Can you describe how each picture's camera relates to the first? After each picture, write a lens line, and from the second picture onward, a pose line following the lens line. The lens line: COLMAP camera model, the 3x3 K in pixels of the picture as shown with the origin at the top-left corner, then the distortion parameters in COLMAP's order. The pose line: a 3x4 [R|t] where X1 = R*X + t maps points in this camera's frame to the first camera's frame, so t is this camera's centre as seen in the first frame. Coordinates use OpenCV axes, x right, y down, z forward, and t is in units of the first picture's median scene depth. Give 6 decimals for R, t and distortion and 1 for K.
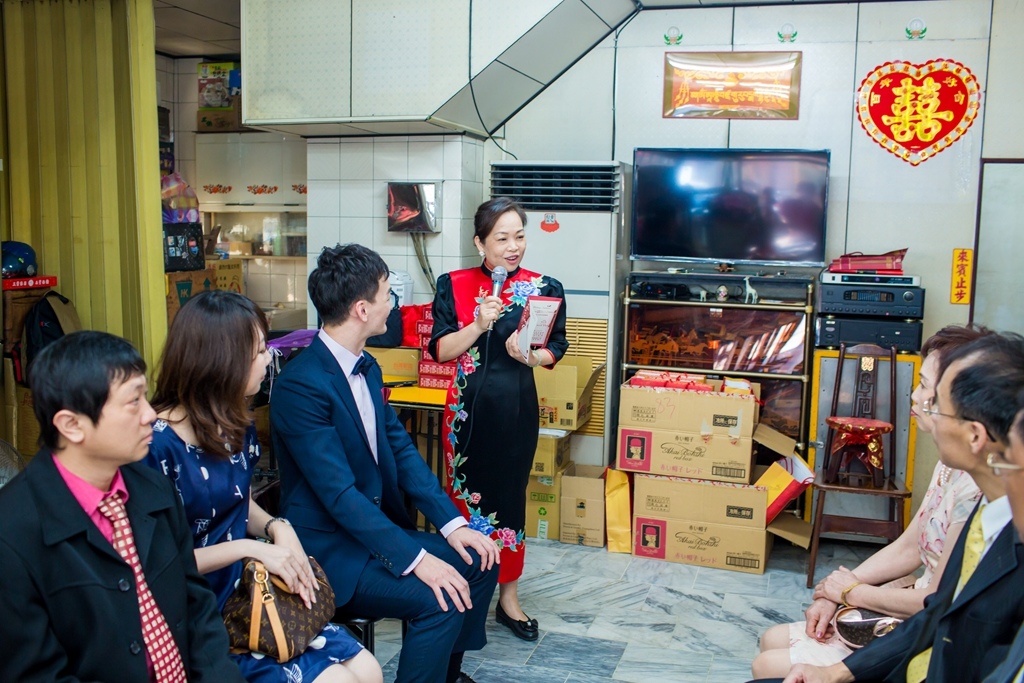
lens RADIAL K [[993.6, 0, 512.0], [0, 993.6, 341.5], [0, 0, 1]] dist [-0.108034, 0.159025]
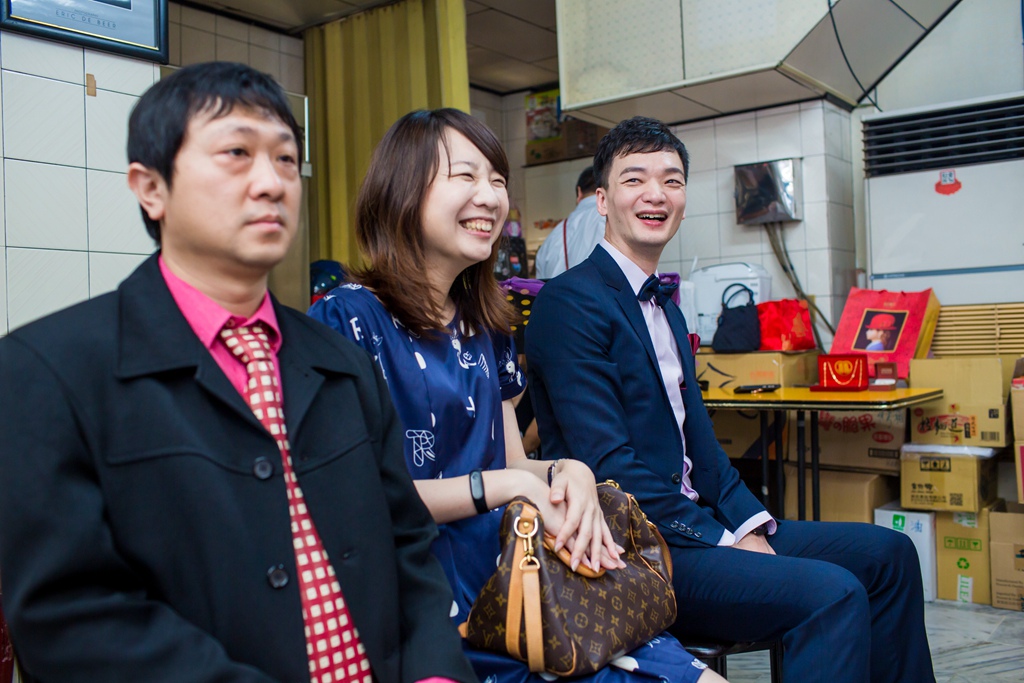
lens RADIAL K [[993.6, 0, 512.0], [0, 993.6, 341.5], [0, 0, 1]] dist [-0.108034, 0.159025]
pose [[0.936205, -0.053701, -0.347327, -0.021450], [0.011804, 0.992505, -0.121636, 0.091194], [0.351256, 0.109776, 0.929822, 0.191361]]
